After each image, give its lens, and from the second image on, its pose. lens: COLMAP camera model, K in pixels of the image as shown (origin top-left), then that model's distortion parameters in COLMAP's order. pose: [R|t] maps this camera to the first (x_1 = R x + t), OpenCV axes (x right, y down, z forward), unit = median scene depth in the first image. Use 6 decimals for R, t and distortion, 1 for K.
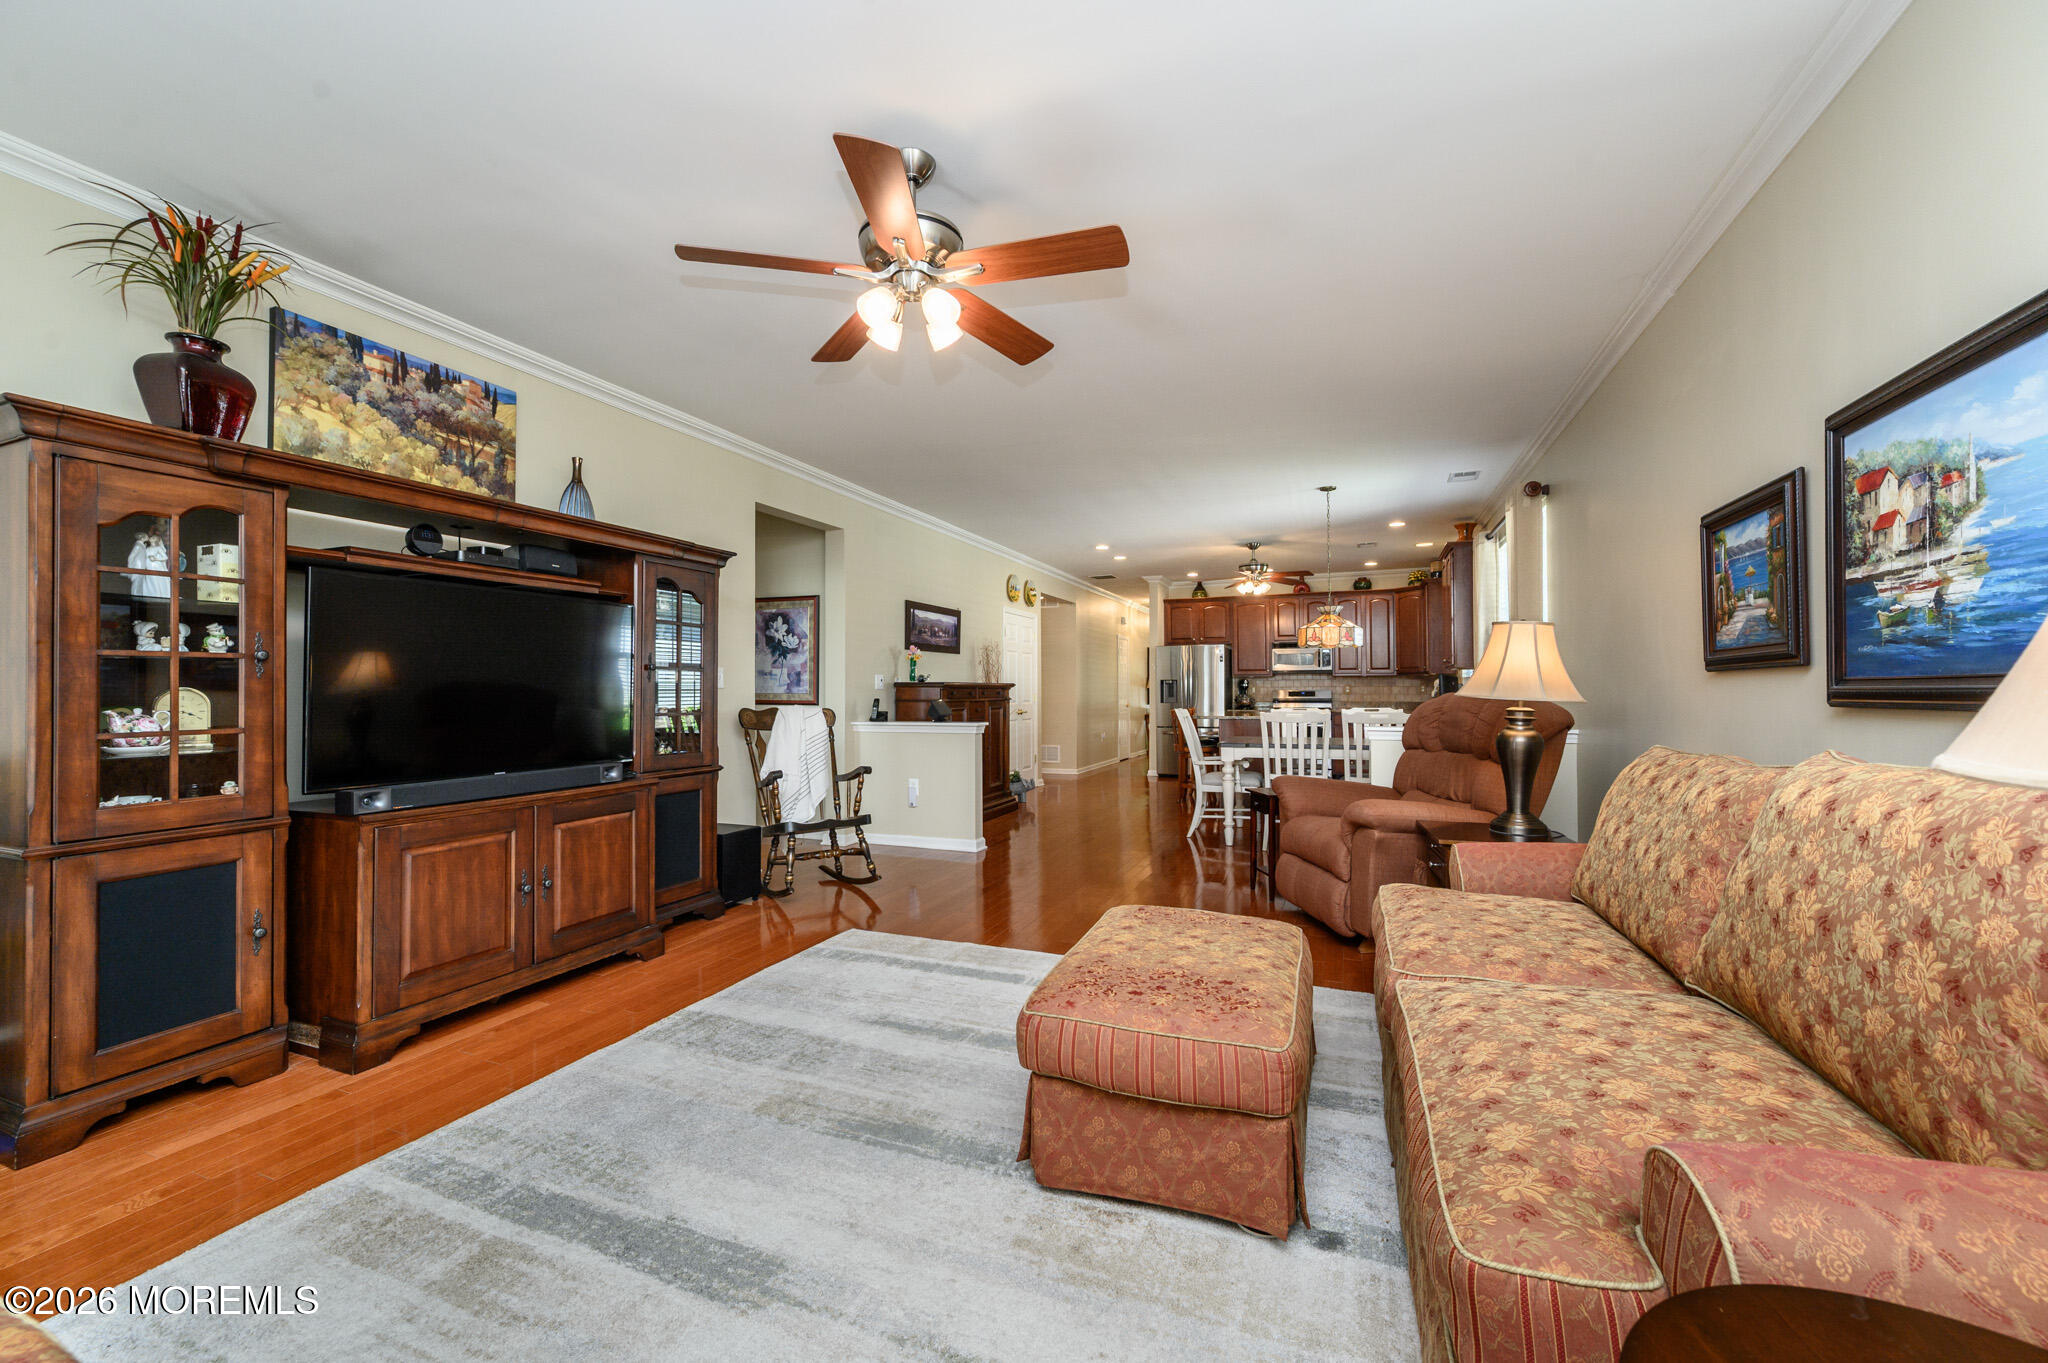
lens RADIAL K [[809.4, 0, 1017.6], [0, 809.4, 683.1], [0, 0, 1]] dist [0.002174, -0.000261]
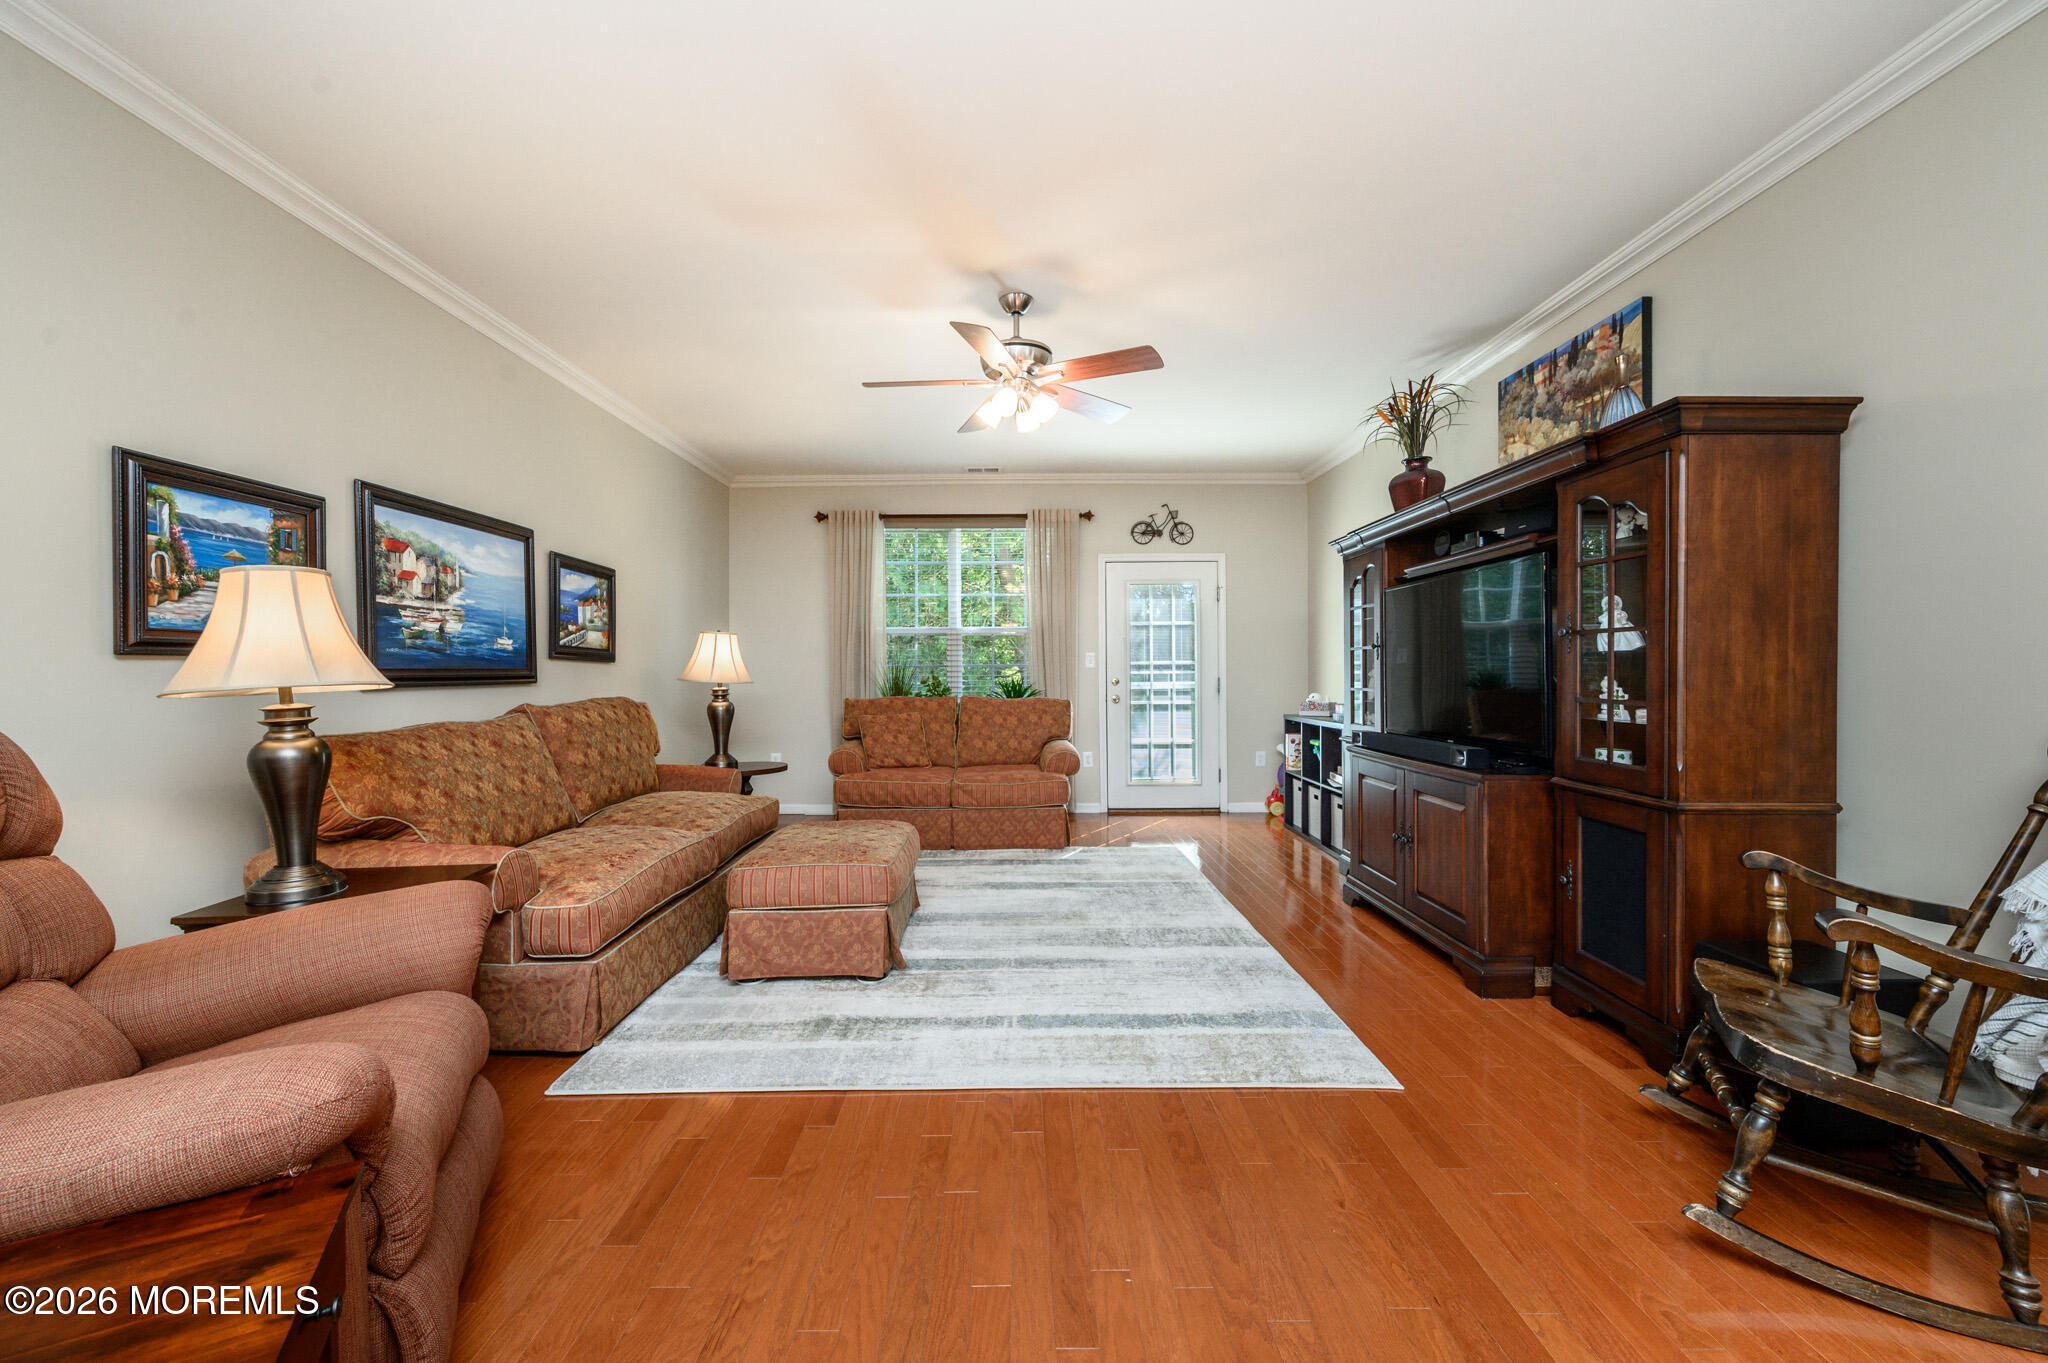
lens RADIAL K [[809.4, 0, 1026.7], [0, 809.4, 671.7], [0, 0, 1]] dist [0.002174, -0.000261]
pose [[-0.921220, 0.010886, -0.388891, 0.503172], [0.014165, 0.999884, -0.005565, 0.024461], [0.388785, -0.010635, -0.921267, 2.795788]]
